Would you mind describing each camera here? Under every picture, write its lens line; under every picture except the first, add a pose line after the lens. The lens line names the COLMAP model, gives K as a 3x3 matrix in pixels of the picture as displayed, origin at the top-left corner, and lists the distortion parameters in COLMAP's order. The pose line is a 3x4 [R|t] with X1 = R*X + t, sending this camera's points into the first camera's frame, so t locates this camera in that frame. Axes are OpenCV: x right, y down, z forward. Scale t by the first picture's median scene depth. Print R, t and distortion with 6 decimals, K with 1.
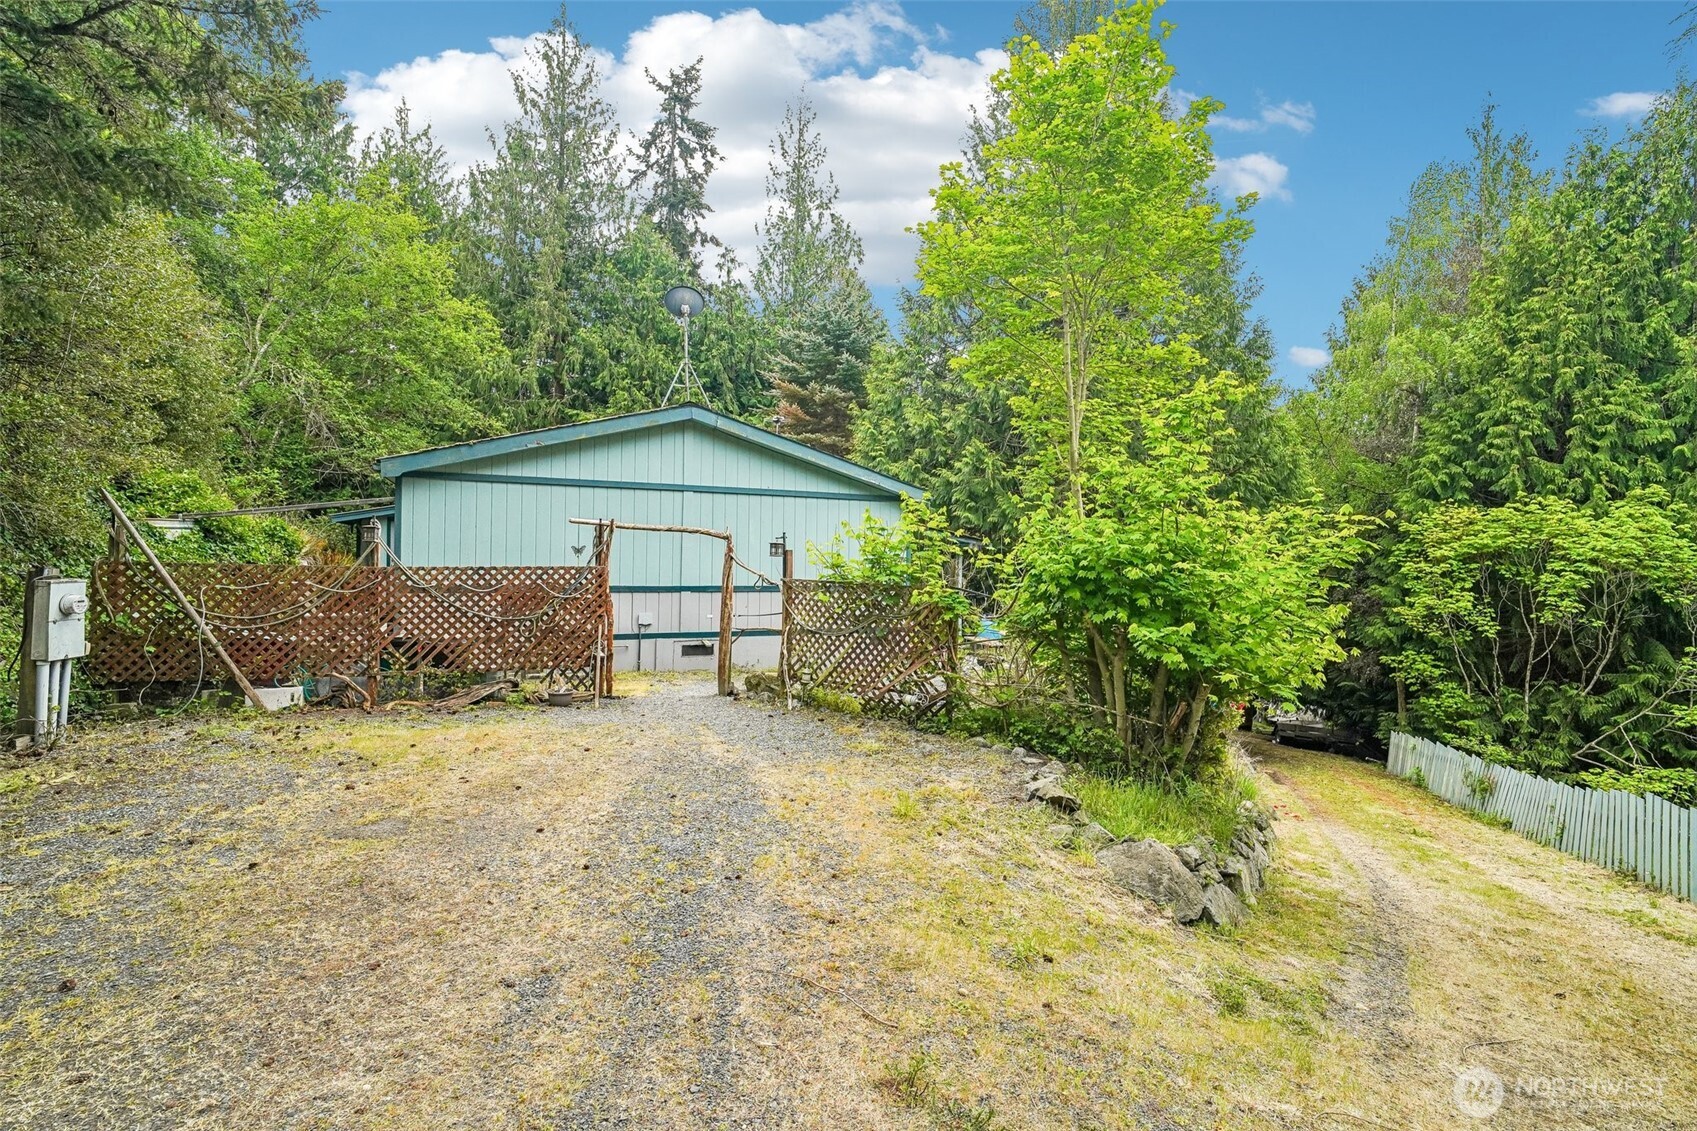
lens RADIAL K [[814.3, 0, 858.4], [0, 814.3, 555.7], [0, 0, 1]] dist [-0.027667, 0.014536]
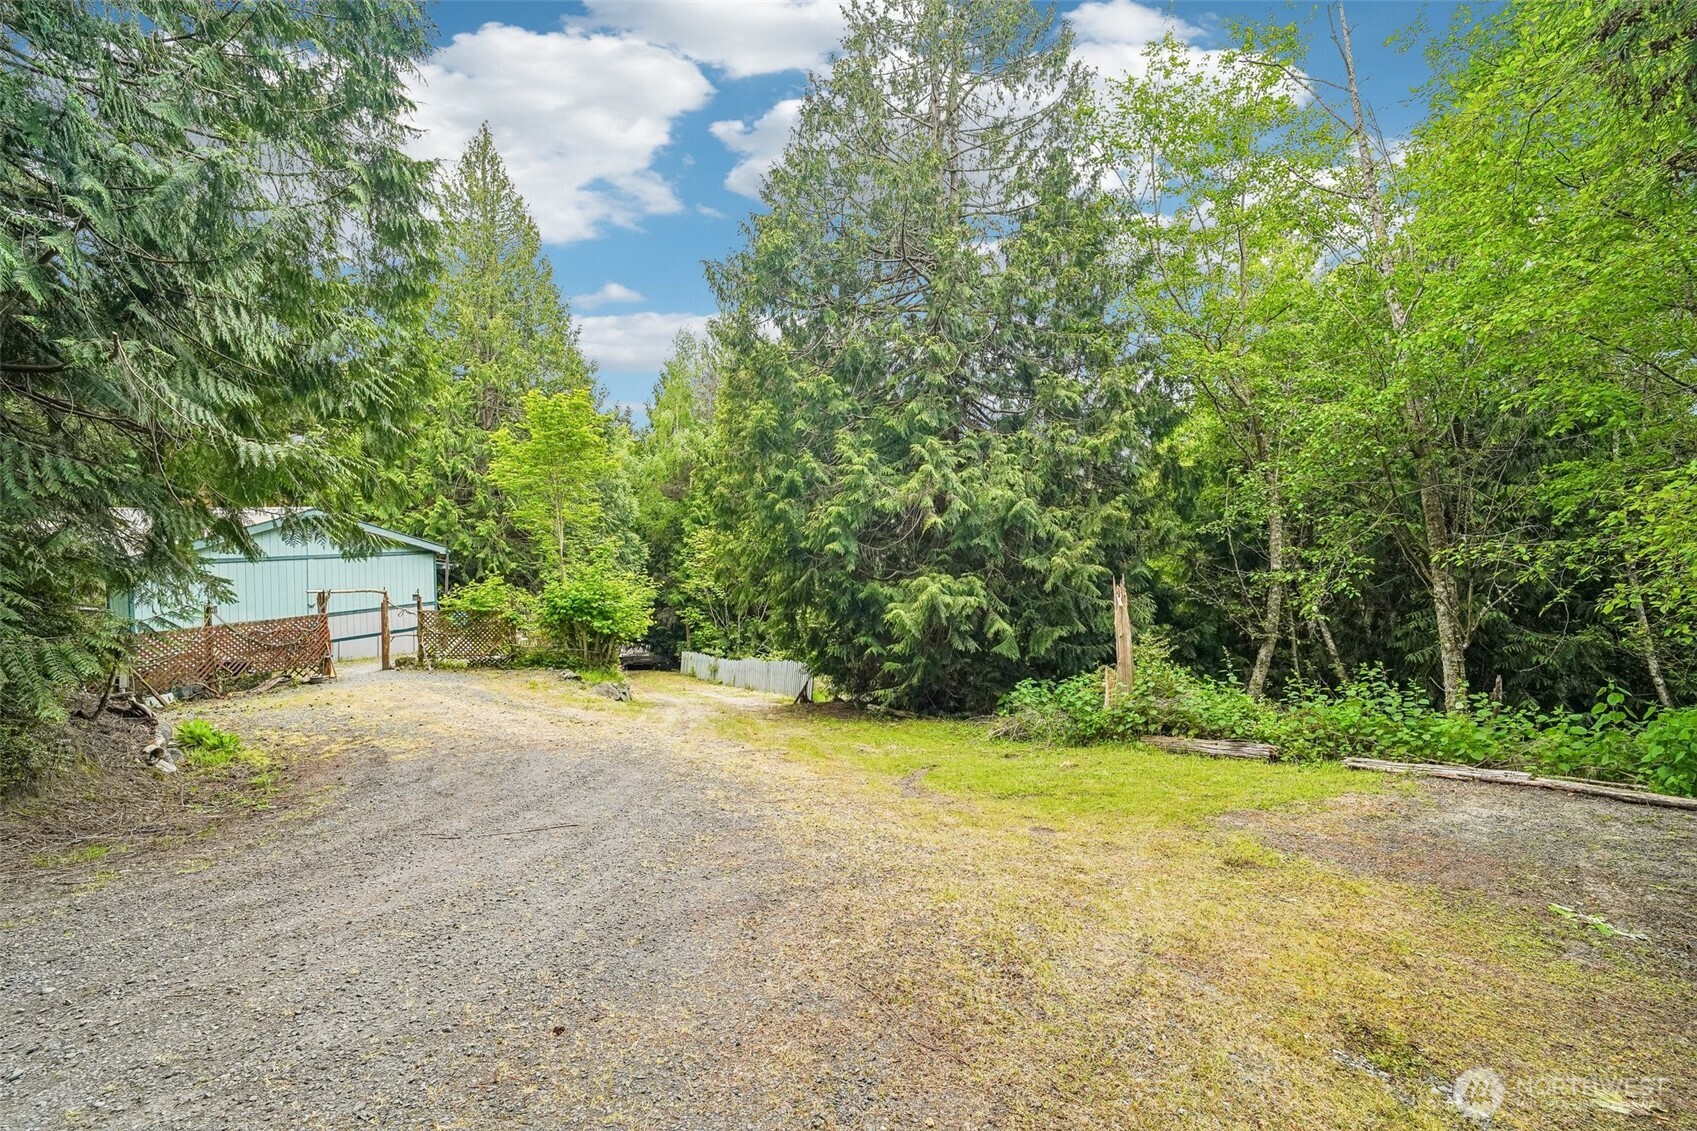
lens RADIAL K [[814.3, 0, 858.4], [0, 814.3, 555.7], [0, 0, 1]] dist [-0.027667, 0.014536]
pose [[0.713135, -0.046691, 0.699471, -0.400311], [0.008073, 0.998260, 0.058405, -0.123359], [-0.700981, -0.036003, 0.712271, -0.701228]]
